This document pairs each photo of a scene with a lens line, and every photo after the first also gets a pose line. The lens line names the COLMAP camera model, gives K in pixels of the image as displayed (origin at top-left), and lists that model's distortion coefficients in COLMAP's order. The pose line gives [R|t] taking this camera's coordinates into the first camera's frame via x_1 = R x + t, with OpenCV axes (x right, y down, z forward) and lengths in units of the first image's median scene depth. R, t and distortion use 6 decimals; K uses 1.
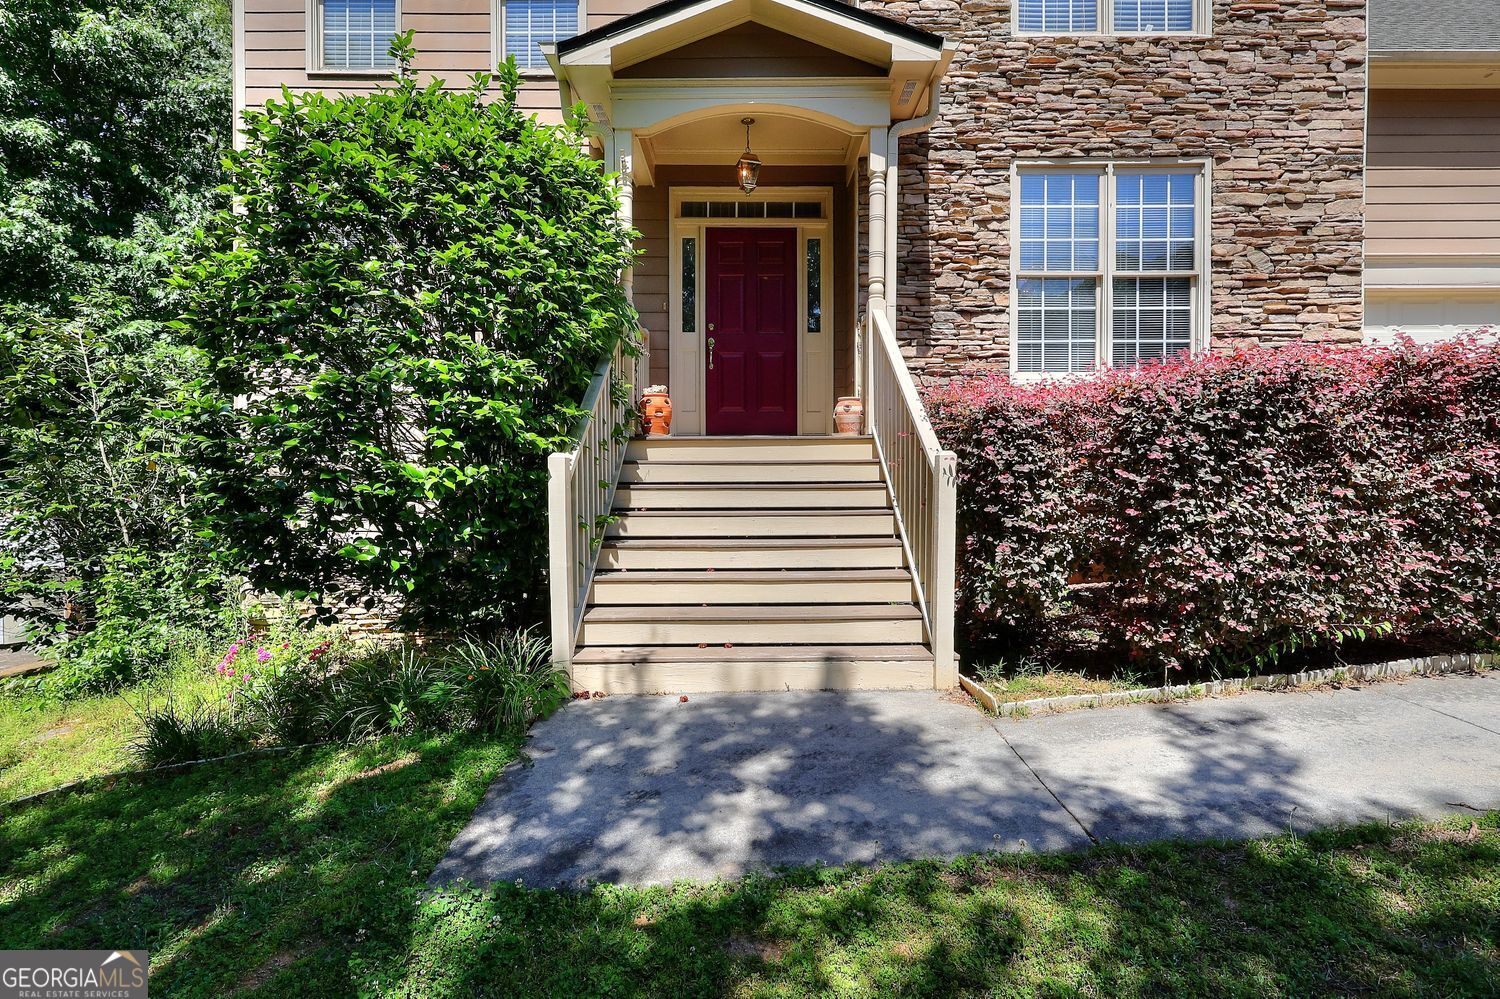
lens RADIAL K [[689.4, 0, 746.8], [0, 689.4, 489.7], [0, 0, 1]] dist [-0.006724, 0.002244]
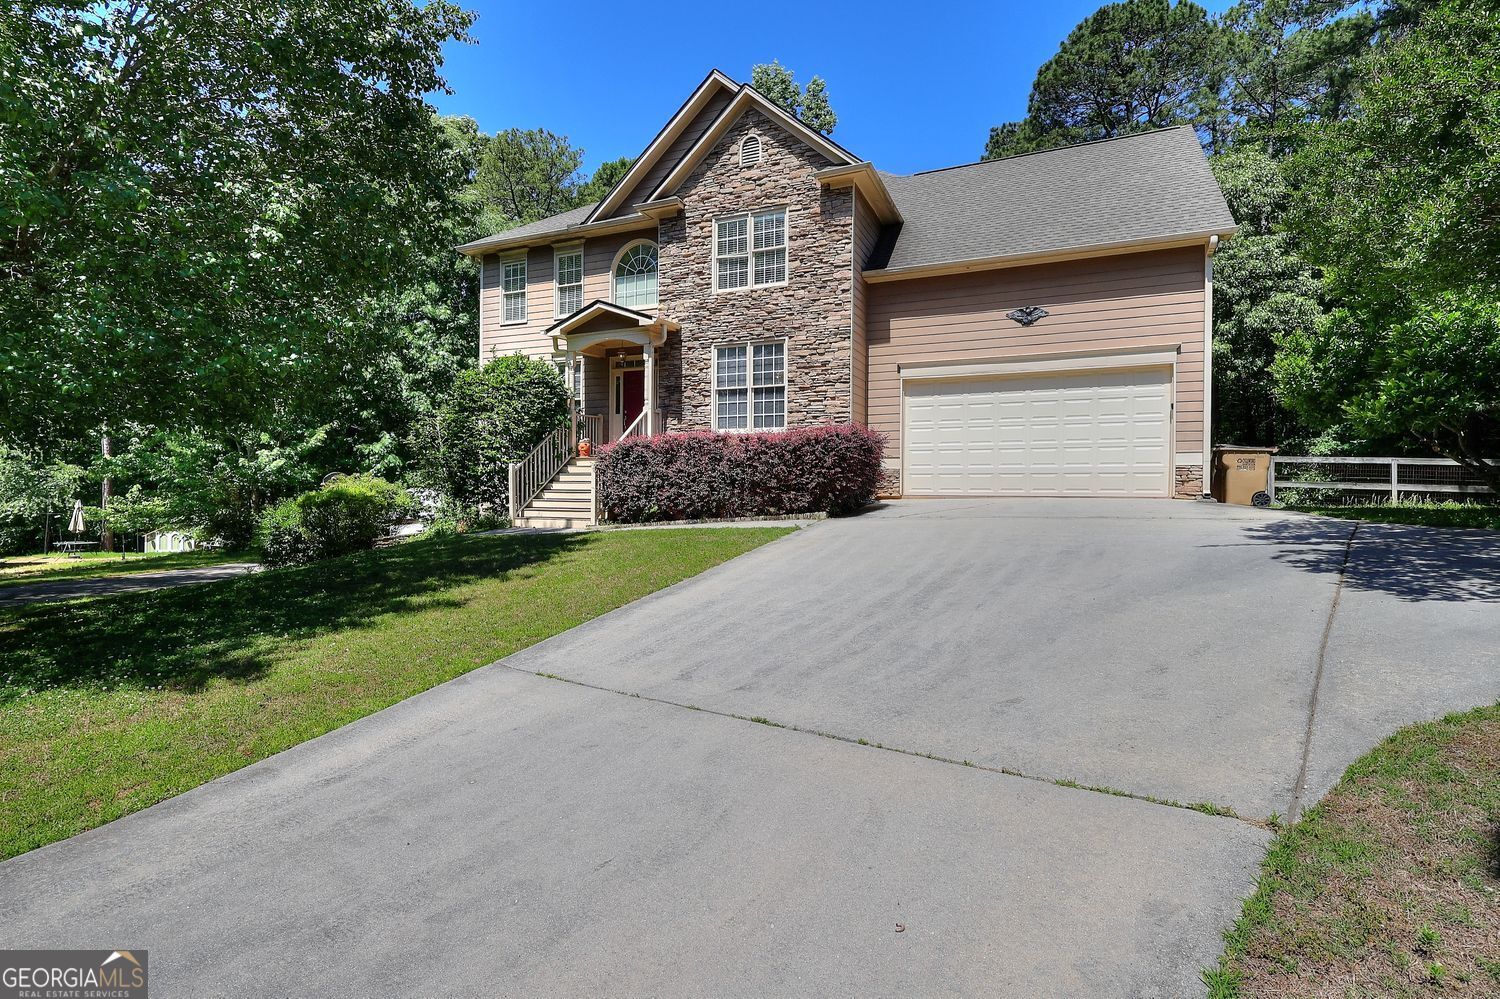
lens RADIAL K [[689.4, 0, 751.4], [0, 689.4, 498.6], [0, 0, 1]] dist [-0.006724, 0.002244]
pose [[0.913222, 0.018984, -0.407019, 1.529163], [-0.020457, 0.999790, 0.000733, 0.071792], [0.406948, 0.007657, 0.913419, -1.194830]]
